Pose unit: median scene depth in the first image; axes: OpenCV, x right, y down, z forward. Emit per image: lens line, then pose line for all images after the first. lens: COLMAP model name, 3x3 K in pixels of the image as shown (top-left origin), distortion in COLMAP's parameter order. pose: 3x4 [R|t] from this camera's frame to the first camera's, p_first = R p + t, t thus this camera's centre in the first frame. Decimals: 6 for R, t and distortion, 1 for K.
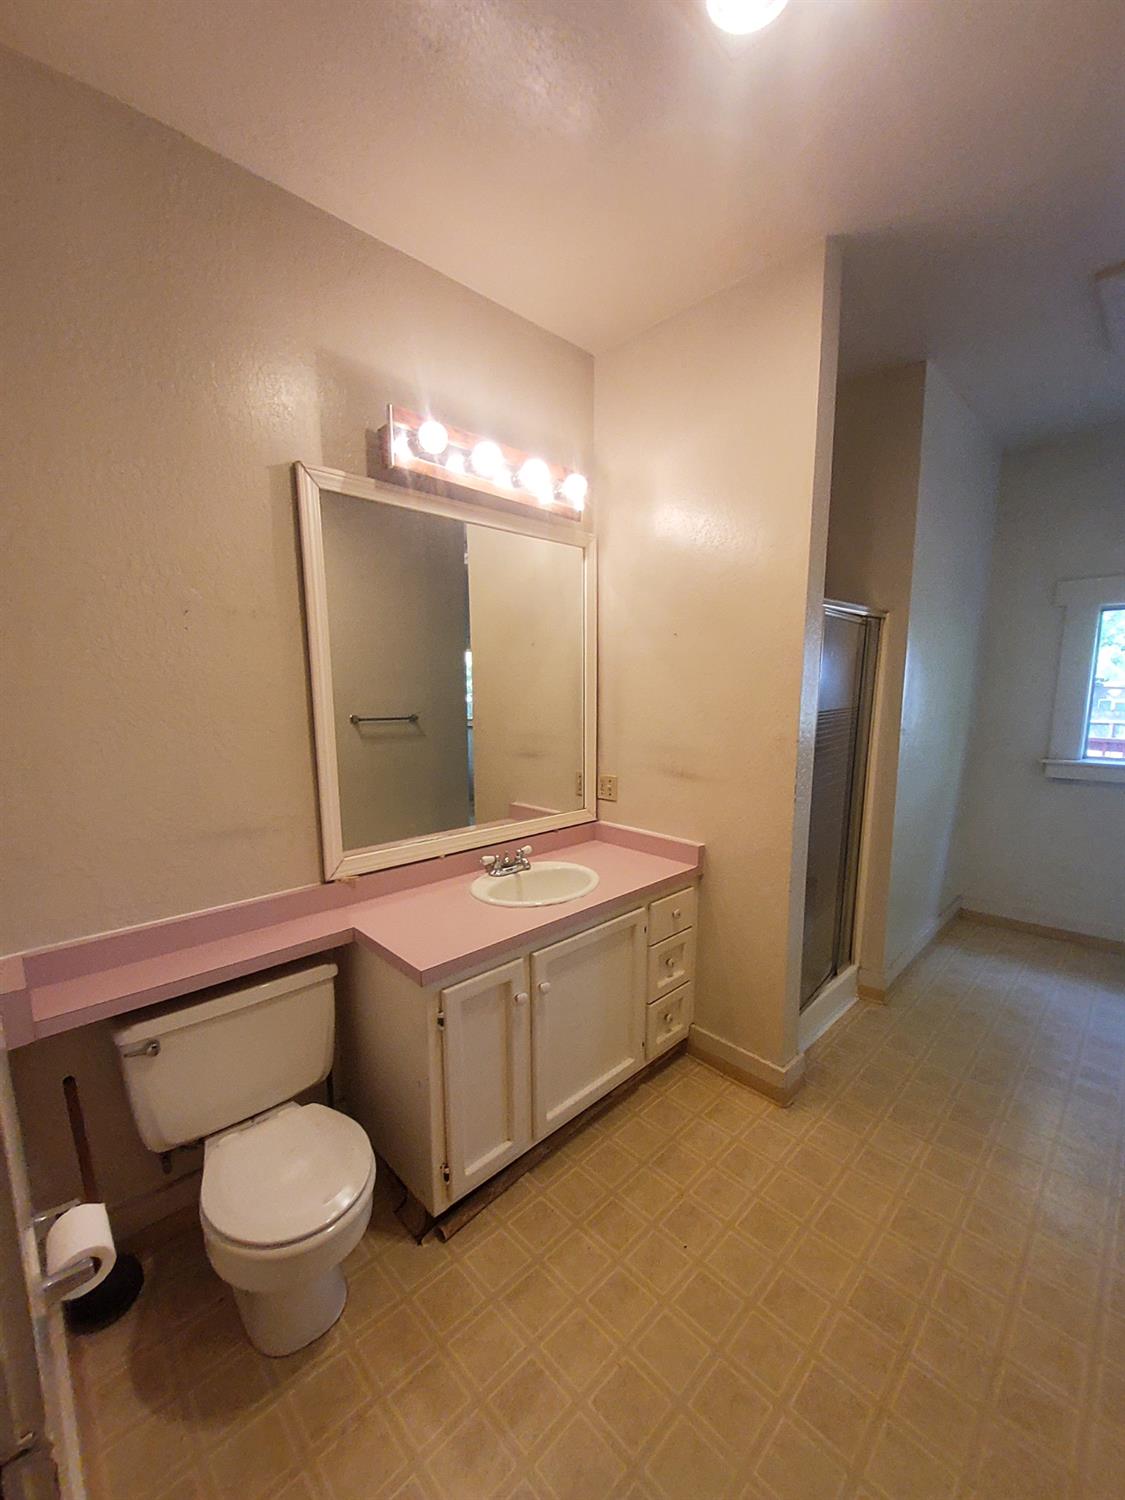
lens RADIAL K [[598.7, 0, 569.5], [0, 598.7, 776.6], [0, 0, 1]] dist [0.014974, -0.010169]
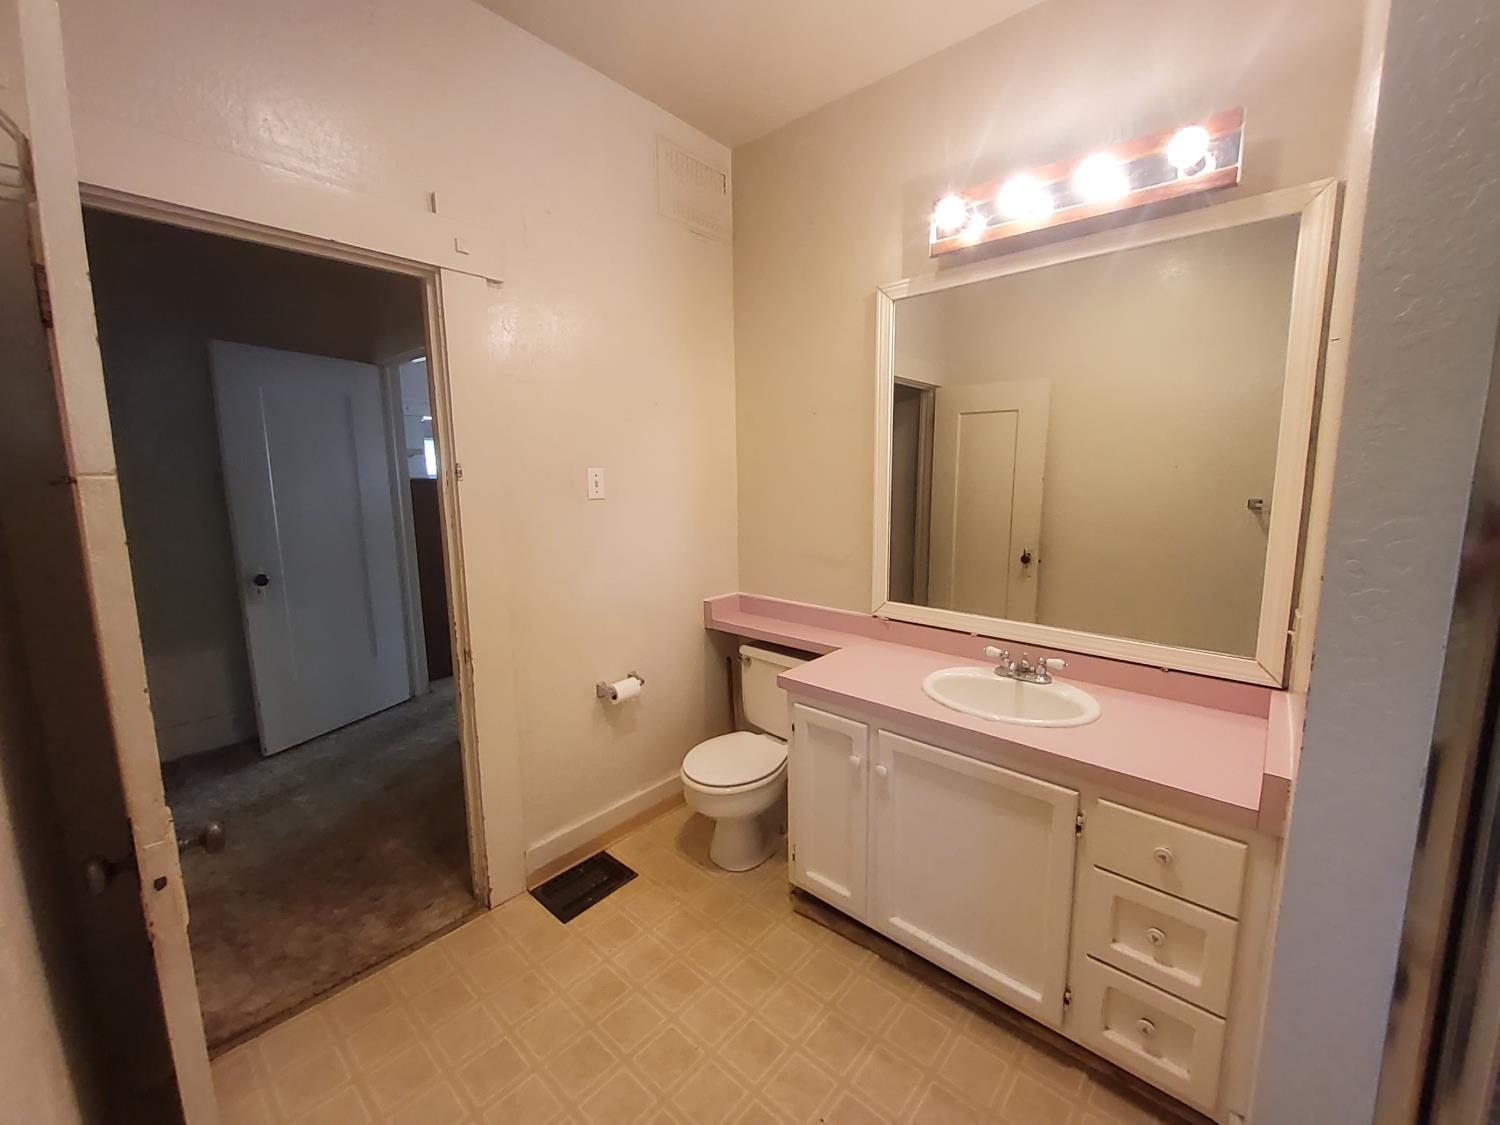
lens RADIAL K [[598.7, 0, 775.8], [0, 598.7, 555.1], [0, 0, 1]] dist [0.014974, -0.010169]
pose [[0.091555, 0.140279, -0.985870, 0.804900], [-0.153053, 0.980247, 0.125266, -0.074187], [0.983968, 0.139422, 0.111216, 0.657443]]
